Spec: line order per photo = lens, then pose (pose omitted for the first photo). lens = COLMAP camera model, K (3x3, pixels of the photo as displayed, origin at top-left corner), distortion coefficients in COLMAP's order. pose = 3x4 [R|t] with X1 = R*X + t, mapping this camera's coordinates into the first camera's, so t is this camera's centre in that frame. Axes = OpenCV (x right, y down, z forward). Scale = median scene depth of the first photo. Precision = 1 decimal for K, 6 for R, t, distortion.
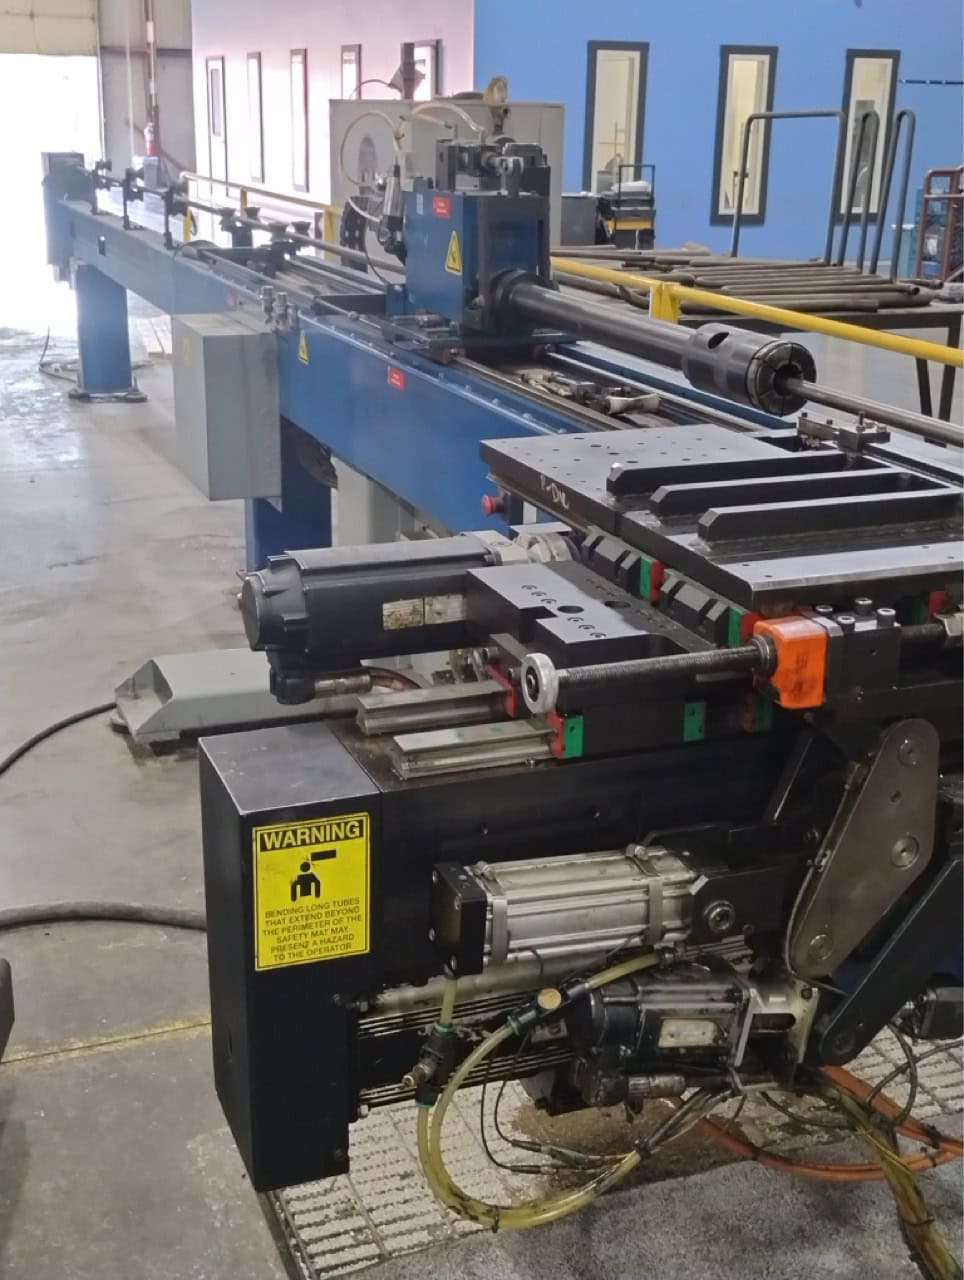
lens RADIAL K [[1618.2, 0, 486.3], [0, 1618.2, 615.6], [0, 0, 1]] dist [0.092580, -0.092743]
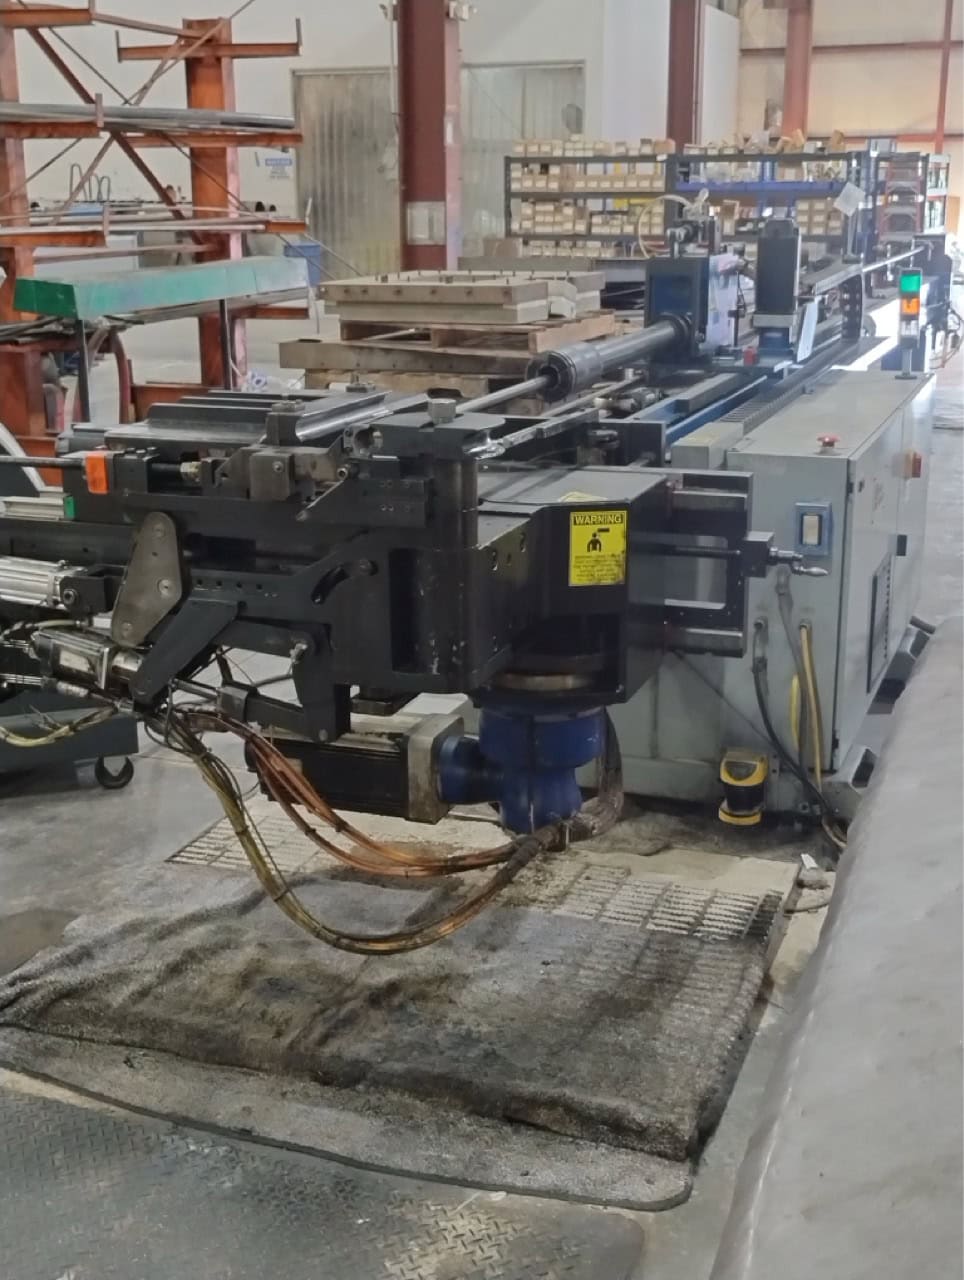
lens RADIAL K [[1618.2, 0, 486.3], [0, 1618.2, 615.6], [0, 0, 1]] dist [0.092580, -0.092743]
pose [[0.750084, 0.148084, -0.644550, 1.222571], [-0.180642, 0.983423, 0.015721, 0.057004], [0.636193, 0.104640, 0.764401, -0.130984]]
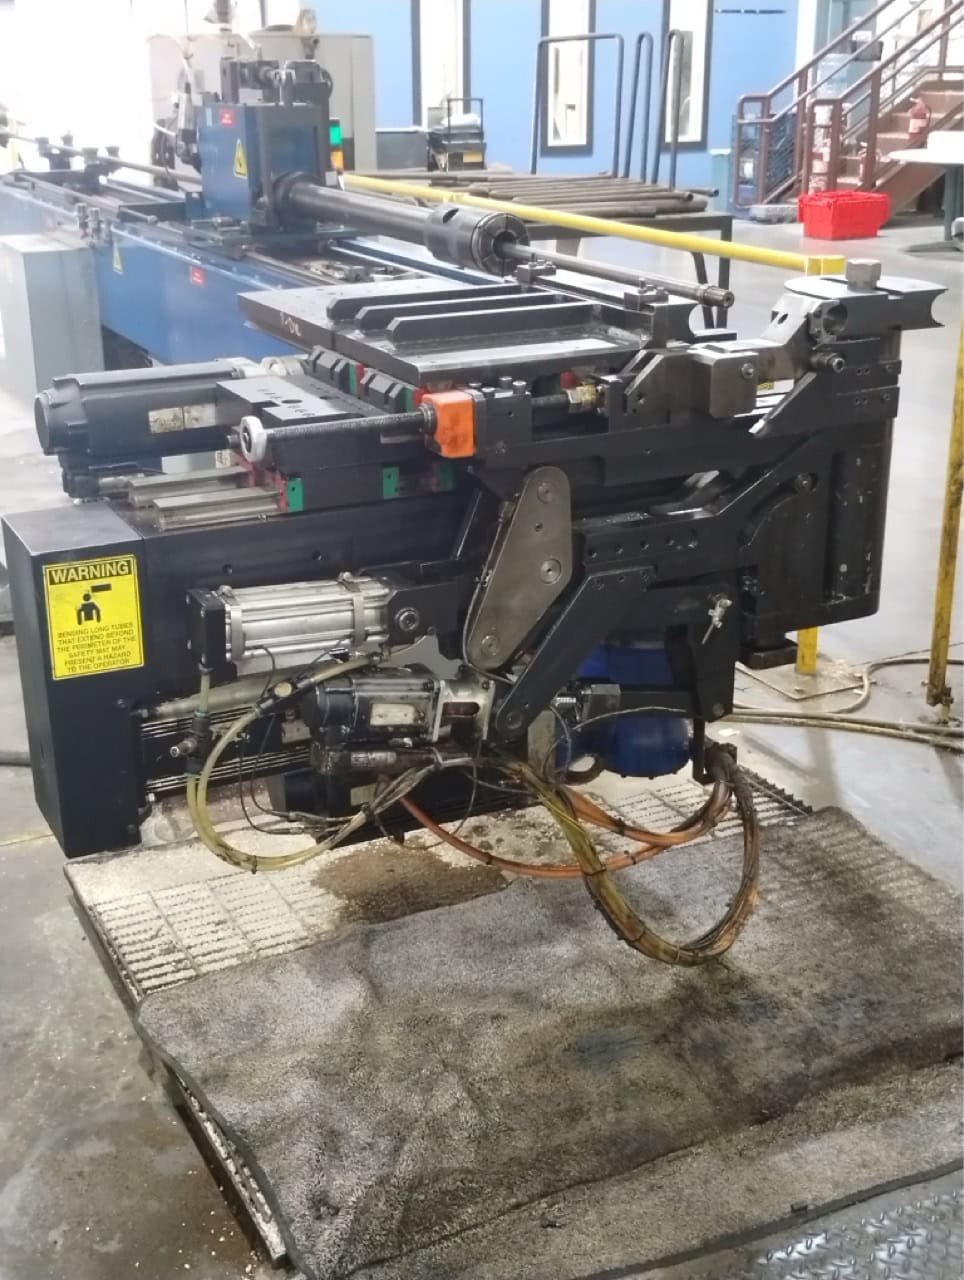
lens RADIAL K [[1618.2, 0, 486.3], [0, 1618.2, 615.6], [0, 0, 1]] dist [0.092580, -0.092743]
pose [[0.995650, -0.051854, 0.077416, 0.070884], [0.049349, 0.998205, 0.033925, 0.094392], [-0.079036, -0.029957, 0.996422, -0.219123]]
